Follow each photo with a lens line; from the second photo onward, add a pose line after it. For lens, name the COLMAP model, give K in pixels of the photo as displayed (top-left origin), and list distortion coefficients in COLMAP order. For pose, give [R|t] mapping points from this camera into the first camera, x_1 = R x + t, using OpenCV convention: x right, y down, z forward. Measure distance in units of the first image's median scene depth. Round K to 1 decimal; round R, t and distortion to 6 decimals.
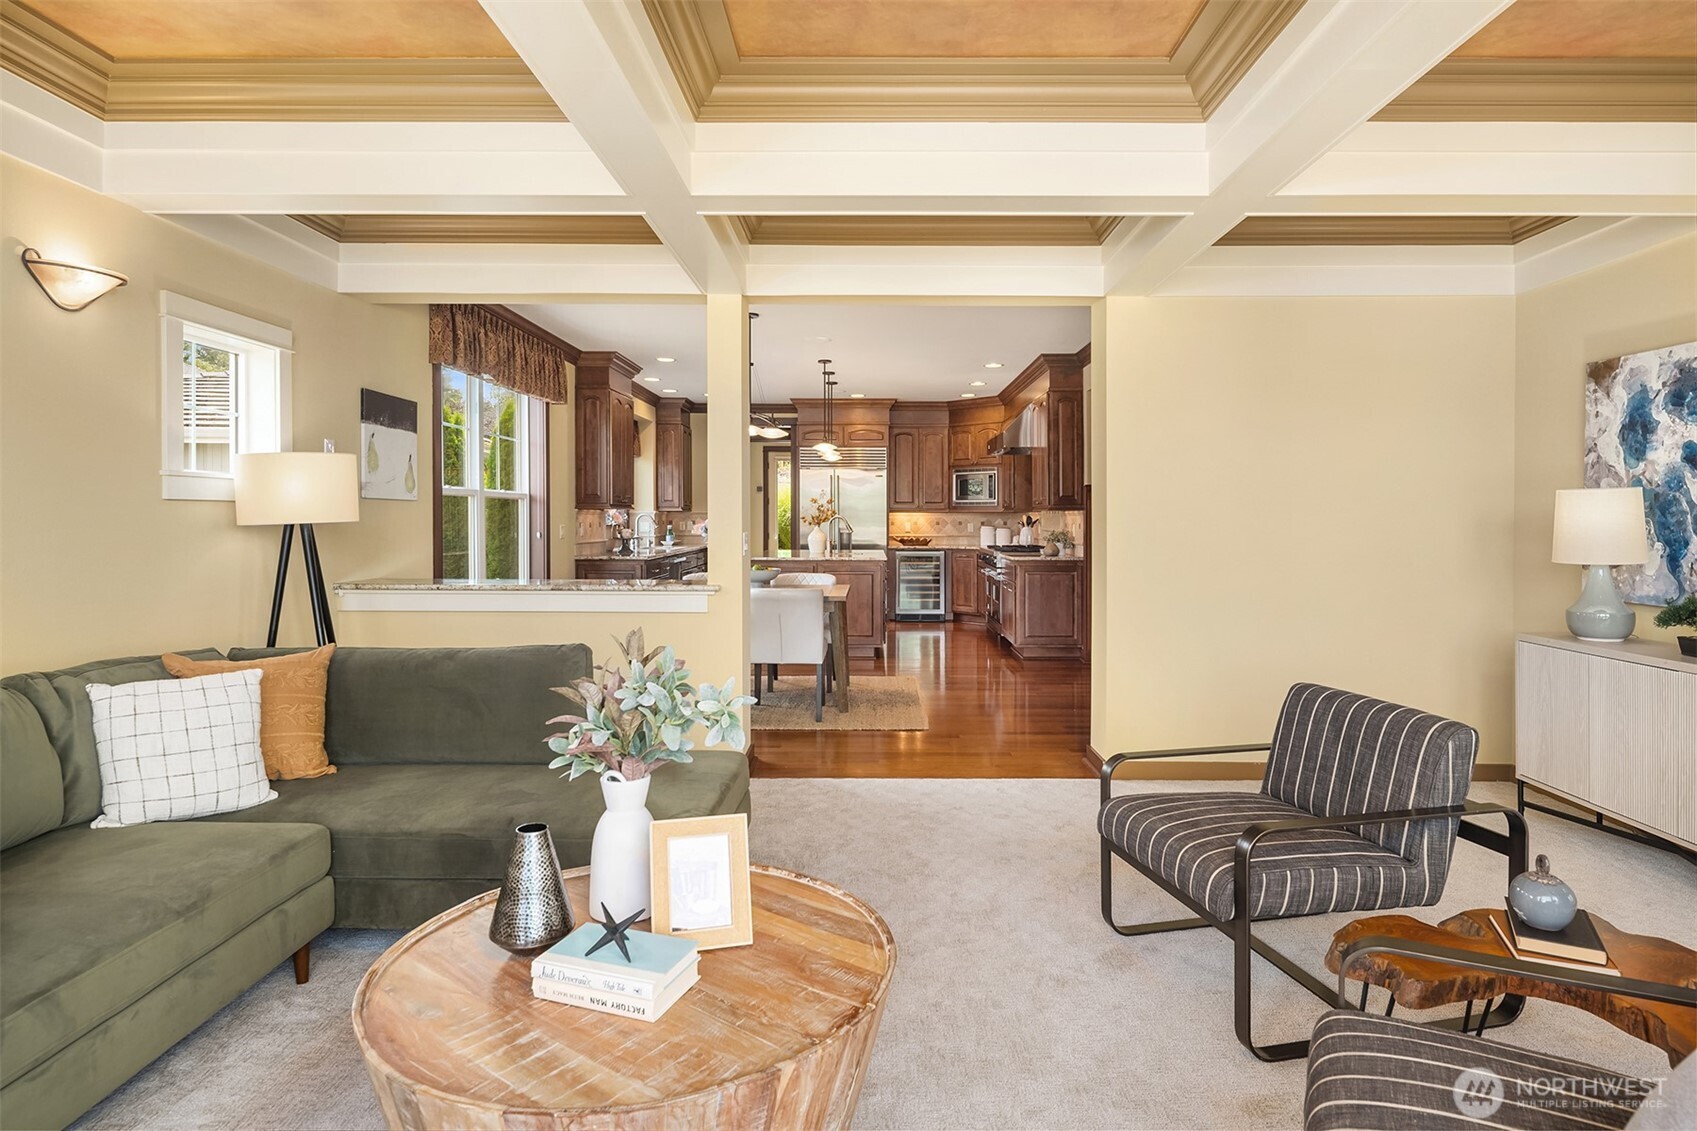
lens RADIAL K [[932.5, 0, 848.5], [0, 932.5, 555.7], [0, 0, 1]] dist [-0.005092, 0.000202]
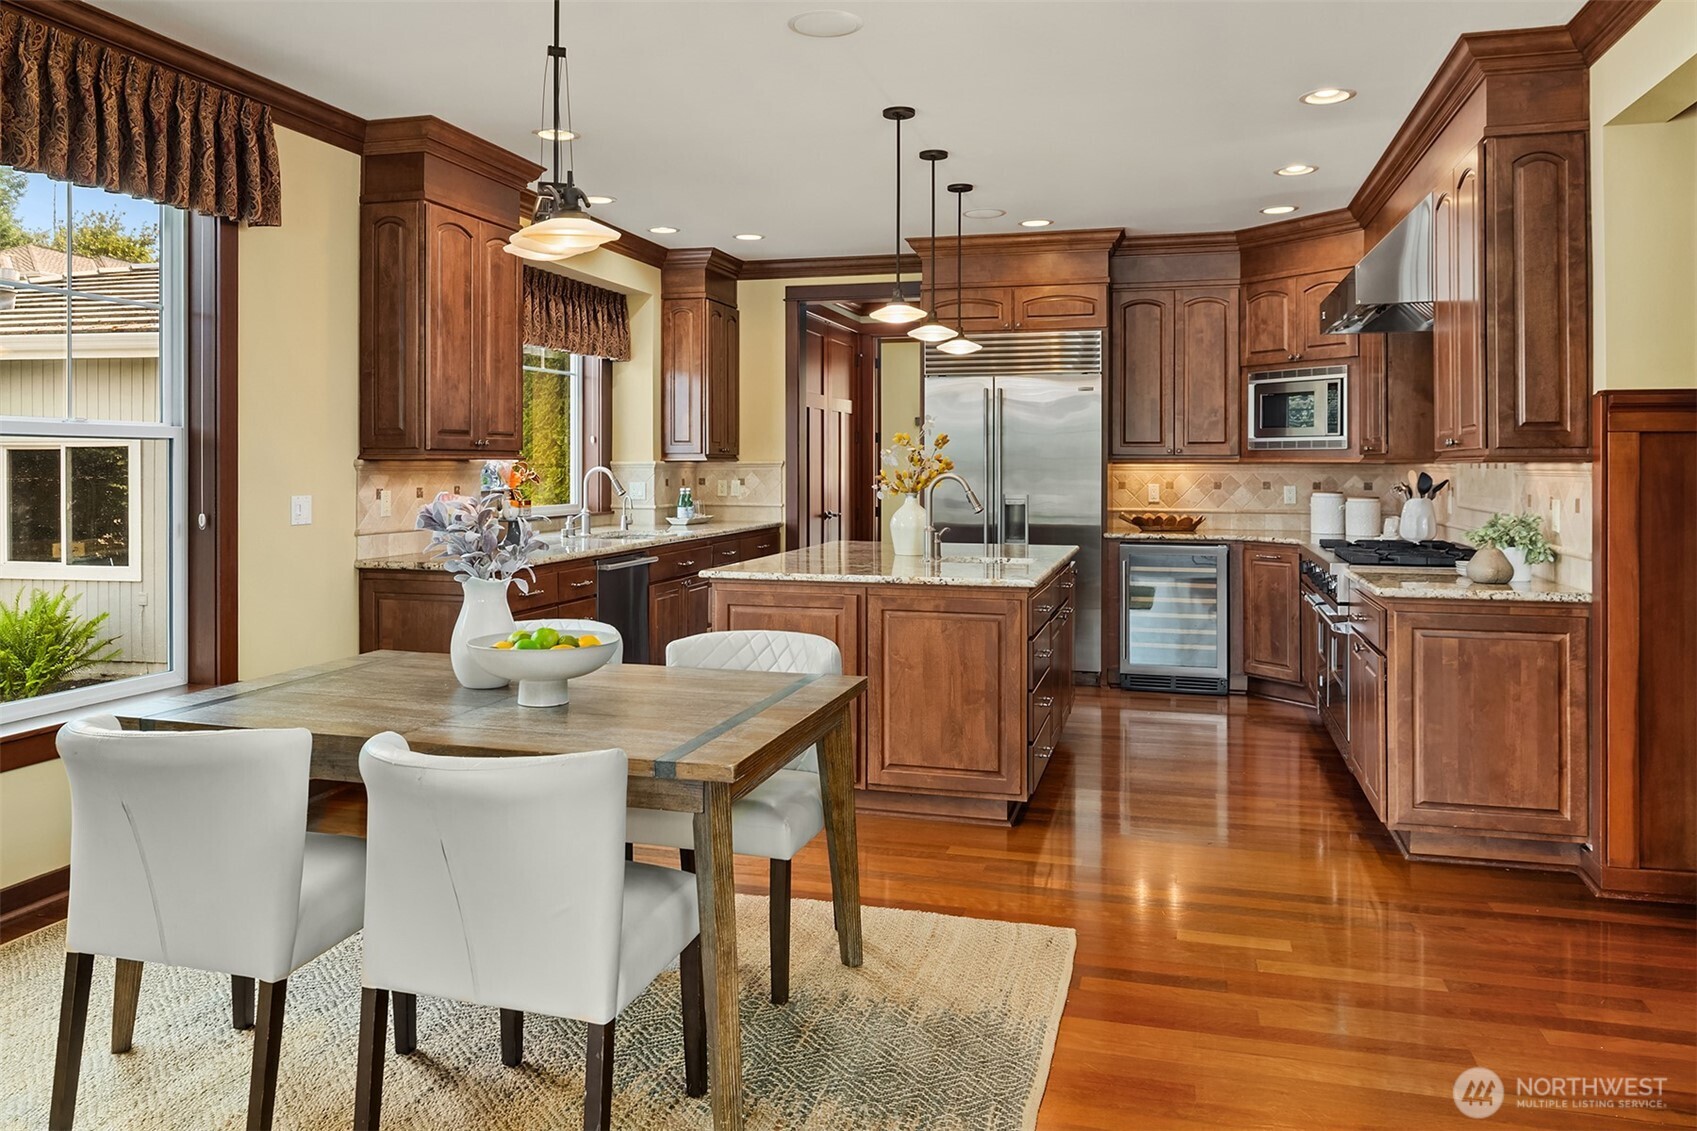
lens RADIAL K [[1149.3, 0, 846.2], [0, 1149.3, 489.1], [0, 0, 1]] dist [0.006477, -0.001996]
pose [[0.962811, 0.005800, -0.270115, 0.075893], [-0.010738, 0.999801, -0.016807, -0.022176], [0.269964, 0.019083, 0.962681, 0.394731]]
